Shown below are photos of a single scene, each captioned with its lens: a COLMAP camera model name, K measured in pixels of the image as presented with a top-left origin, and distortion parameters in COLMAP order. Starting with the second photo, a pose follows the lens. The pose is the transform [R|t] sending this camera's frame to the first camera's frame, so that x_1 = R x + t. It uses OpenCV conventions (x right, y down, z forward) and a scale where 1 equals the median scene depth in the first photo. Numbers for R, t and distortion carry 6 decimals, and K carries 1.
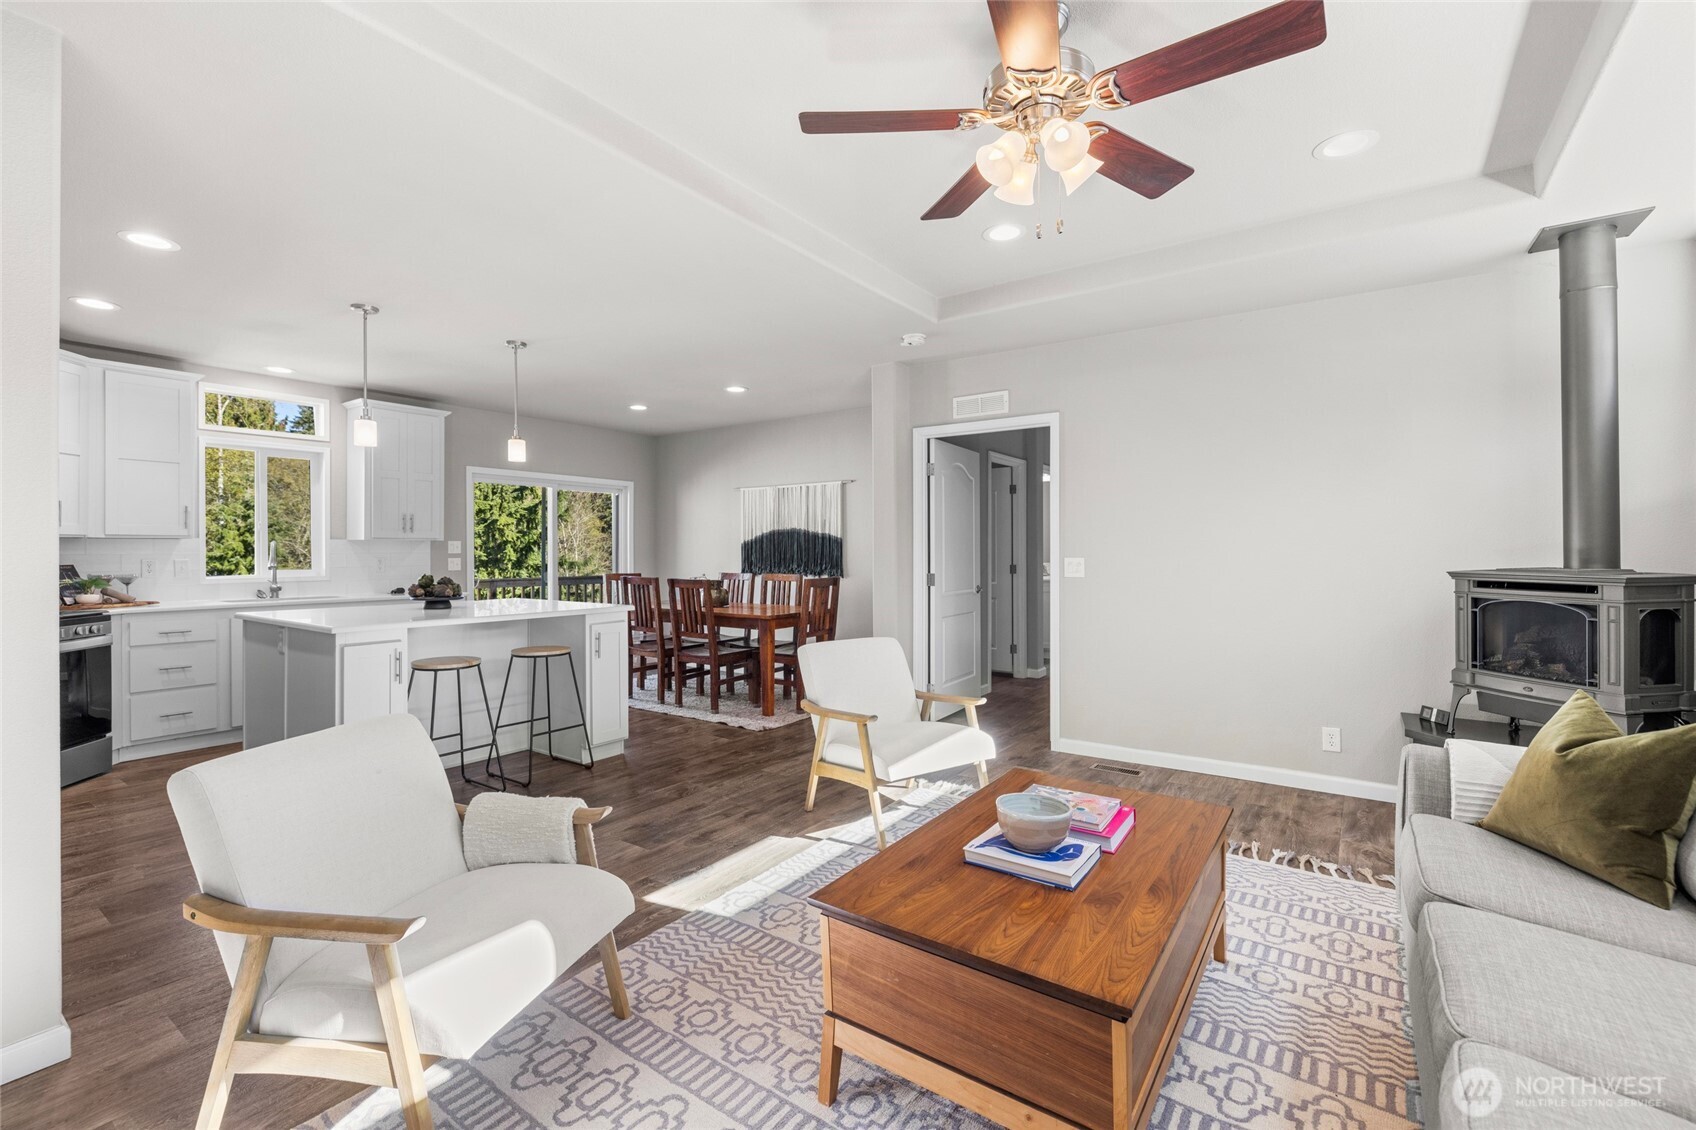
lens RADIAL K [[730.6, 0, 838.3], [0, 730.6, 556.3], [0, 0, 1]] dist [0.001033, 0.000236]
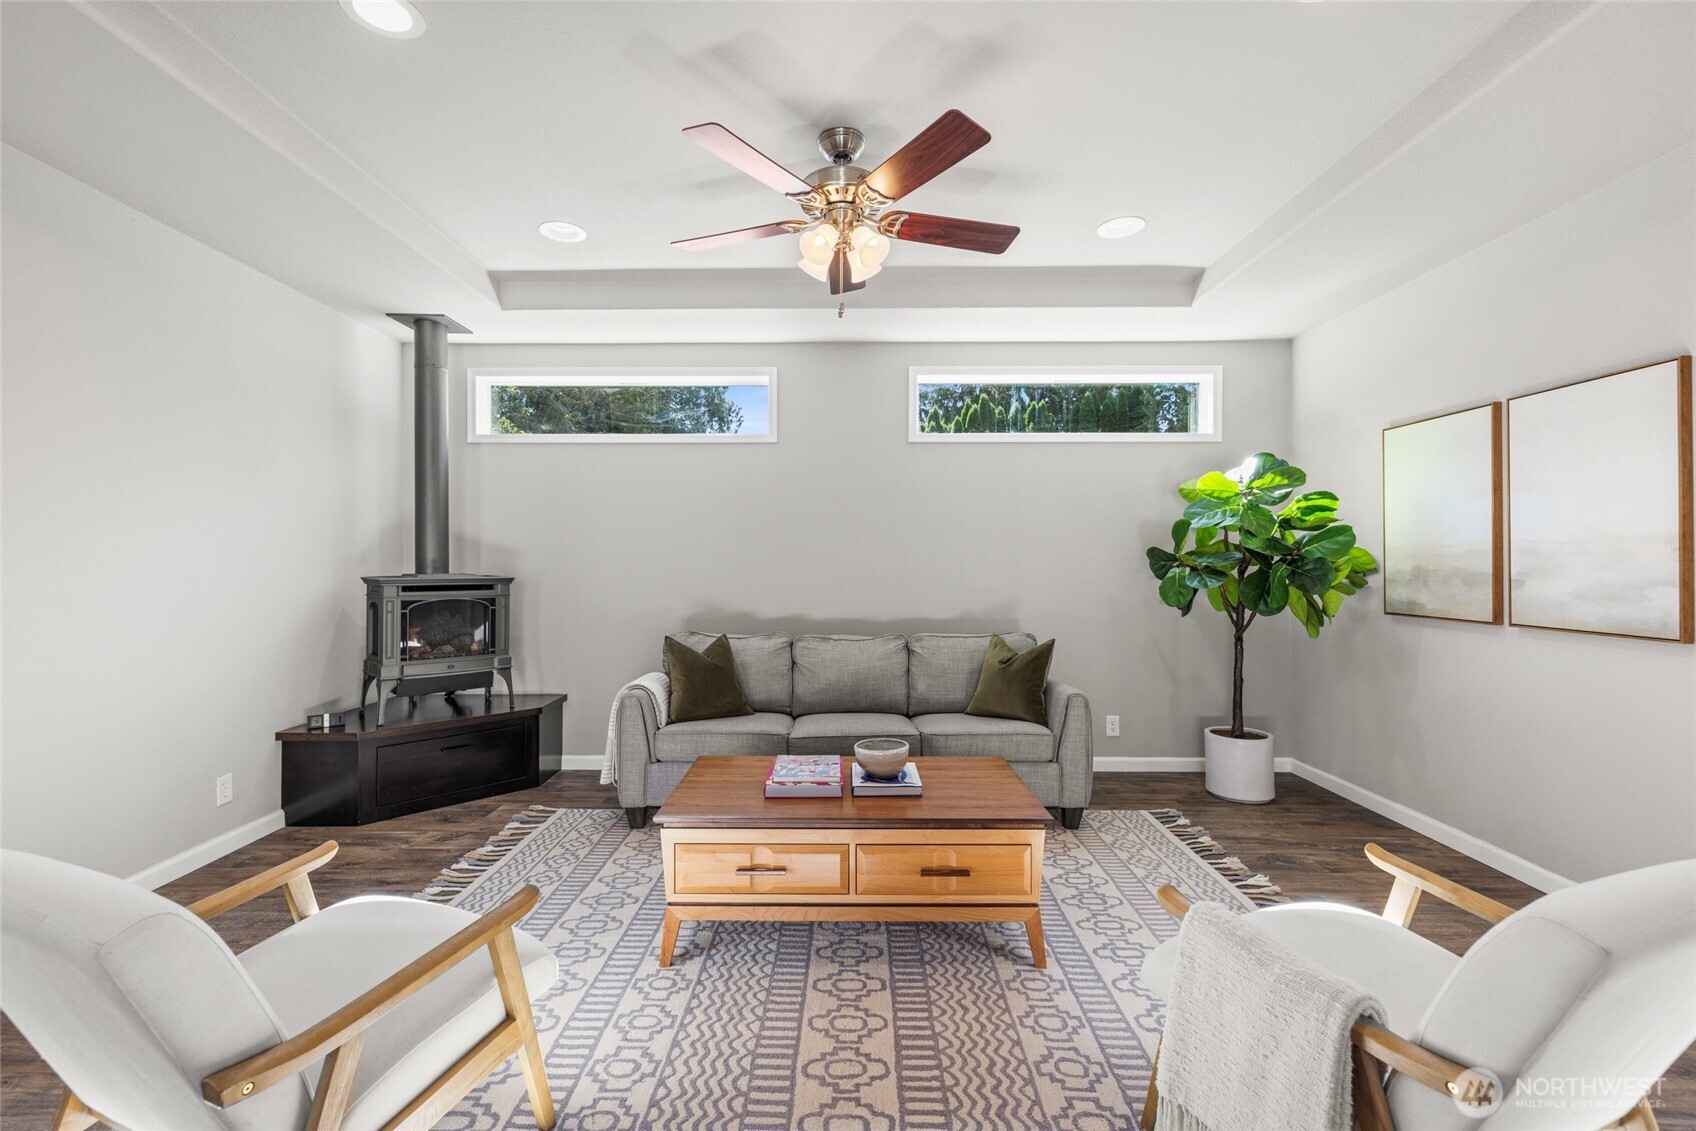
lens RADIAL K [[730.6, 0, 838.3], [0, 730.6, 556.8], [0, 0, 1]] dist [0.001033, 0.000236]
pose [[-0.574152, 0.006484, 0.818723, -0.483848], [0.007238, 0.999970, -0.002843, -0.005262], [-0.818717, 0.004294, -0.574181, 1.104982]]
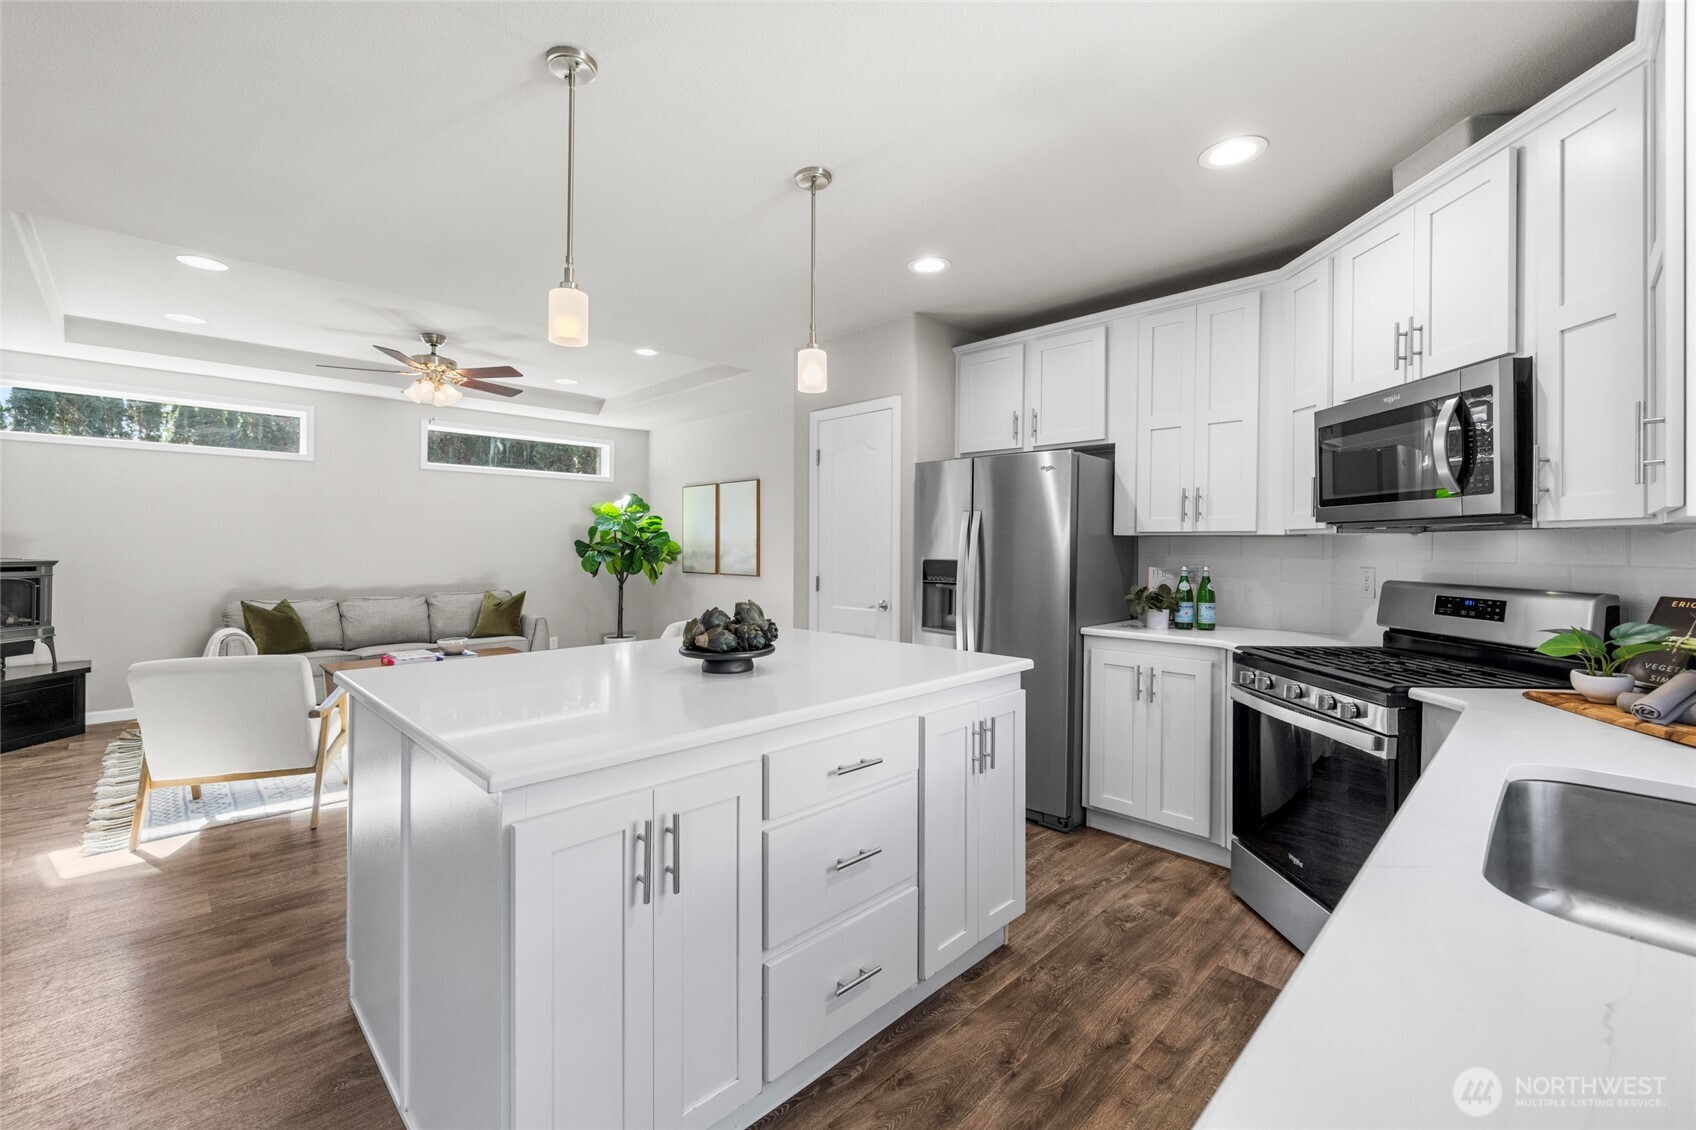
lens RADIAL K [[720.1, 0, 845.1], [0, 720.1, 544.7], [0, 0, 1]] dist [0.006005, 0.000426]
pose [[-0.985270, -0.003310, 0.170974, -0.993590], [-0.002197, 0.999975, 0.006698, -0.024038], [-0.170991, 0.006224, -0.985253, 2.052720]]
